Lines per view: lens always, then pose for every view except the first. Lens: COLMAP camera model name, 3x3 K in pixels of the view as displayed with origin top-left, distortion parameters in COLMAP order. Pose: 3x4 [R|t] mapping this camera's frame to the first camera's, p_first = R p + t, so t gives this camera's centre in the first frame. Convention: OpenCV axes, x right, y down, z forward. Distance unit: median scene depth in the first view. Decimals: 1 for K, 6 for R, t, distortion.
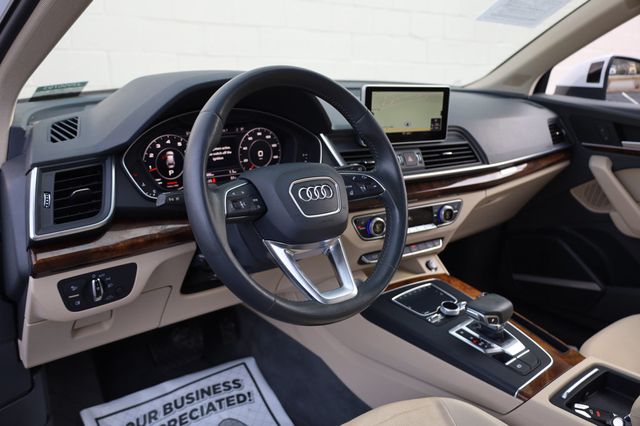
lens RADIAL K [[537.1, 0, 323.9], [0, 537.1, 215.1], [0, 0, 1]] dist [-0.007082, 0.020717]
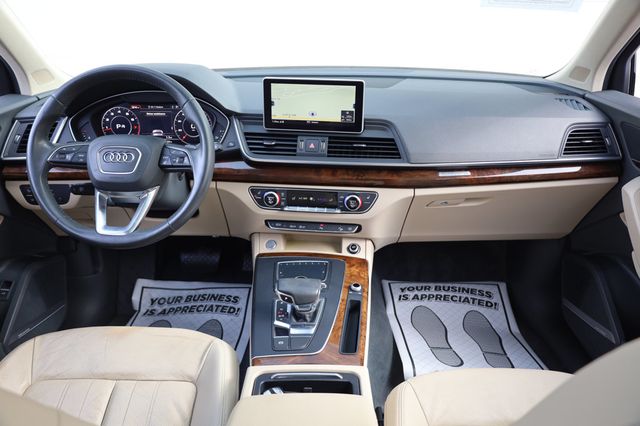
lens RADIAL K [[491.4, 0, 314.3], [0, 491.4, 211.0], [0, 0, 1]] dist [-0.015061, 0.009143]
pose [[0.770939, 0.209008, -0.601639, 0.870736], [-0.163542, 0.977912, 0.130163, -0.113883], [0.615555, -0.001954, 0.788092, 0.219484]]
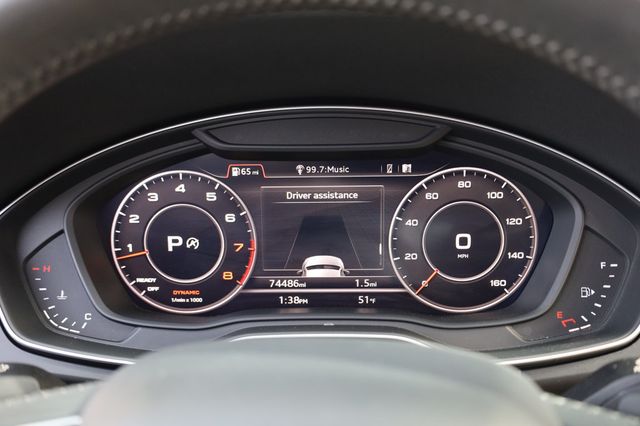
lens RADIAL K [[623.7, 0, 318.5], [0, 623.7, 209.0], [0, 0, 1]] dist [0.006014, 0.000000]
pose [[0.748349, 0.131037, -0.650233, 0.067678], [-0.154343, 0.987785, 0.021430, -0.126405], [0.645099, 0.084322, 0.759432, 0.622049]]
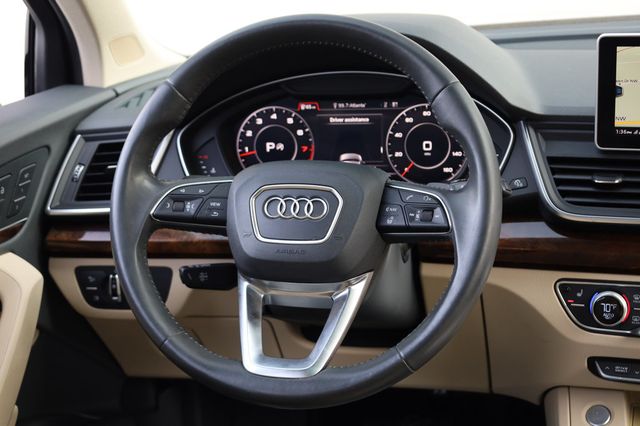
lens RADIAL K [[1053.5, 0, 325.7], [0, 1053.5, 211.0], [0, 0, 1]] dist [-0.010754, 0.000000]
pose [[0.606509, 0.135661, -0.783418, 0.744922], [-0.162237, 0.985721, 0.045091, -0.074800], [0.778348, 0.099751, 0.619858, 0.169781]]
